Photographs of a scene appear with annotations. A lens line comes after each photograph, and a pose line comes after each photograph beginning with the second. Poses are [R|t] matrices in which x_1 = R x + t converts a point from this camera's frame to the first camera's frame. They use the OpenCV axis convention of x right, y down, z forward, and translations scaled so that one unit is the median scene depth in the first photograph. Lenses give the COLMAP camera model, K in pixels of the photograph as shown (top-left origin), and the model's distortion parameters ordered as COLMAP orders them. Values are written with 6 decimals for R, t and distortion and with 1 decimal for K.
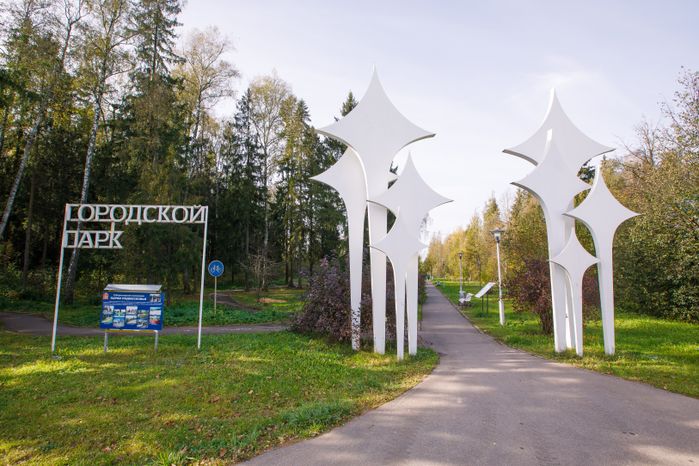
lens RADIAL K [[330.0, 0, 347.5], [0, 330.0, 234.7], [0, 0, 1]] dist [-0.023742, 0.006245]
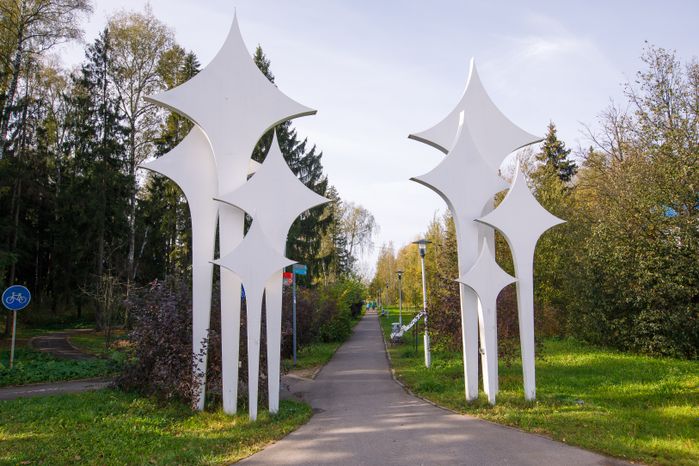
lens RADIAL K [[458.9, 0, 353.2], [0, 458.9, 235.8], [0, 0, 1]] dist [-0.005801, 0.020061]
pose [[0.986693, 0.005599, 0.162496, 0.179064], [-0.001766, 0.999717, -0.023727, 0.000404], [-0.162583, 0.023124, 0.986424, -0.023296]]
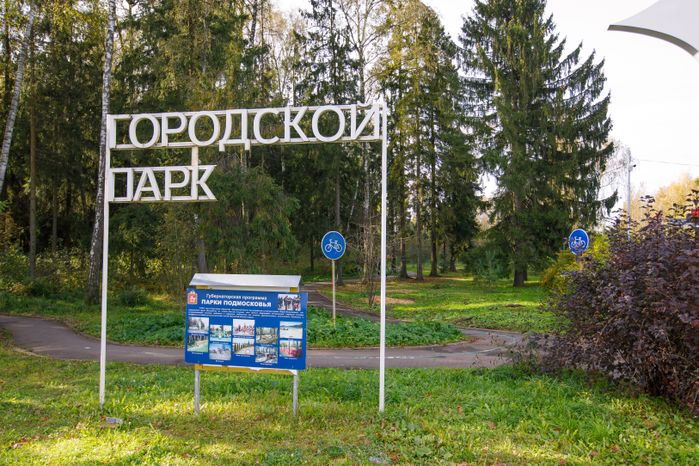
lens RADIAL K [[498.7, 0, 349.6], [0, 498.7, 234.9], [0, 0, 1]] dist [0.003886, 0.015145]
pose [[0.978257, -0.013521, -0.206957, -0.313758], [0.028206, 0.997275, 0.068171, 0.043602], [0.205471, -0.072526, 0.975972, 0.286544]]
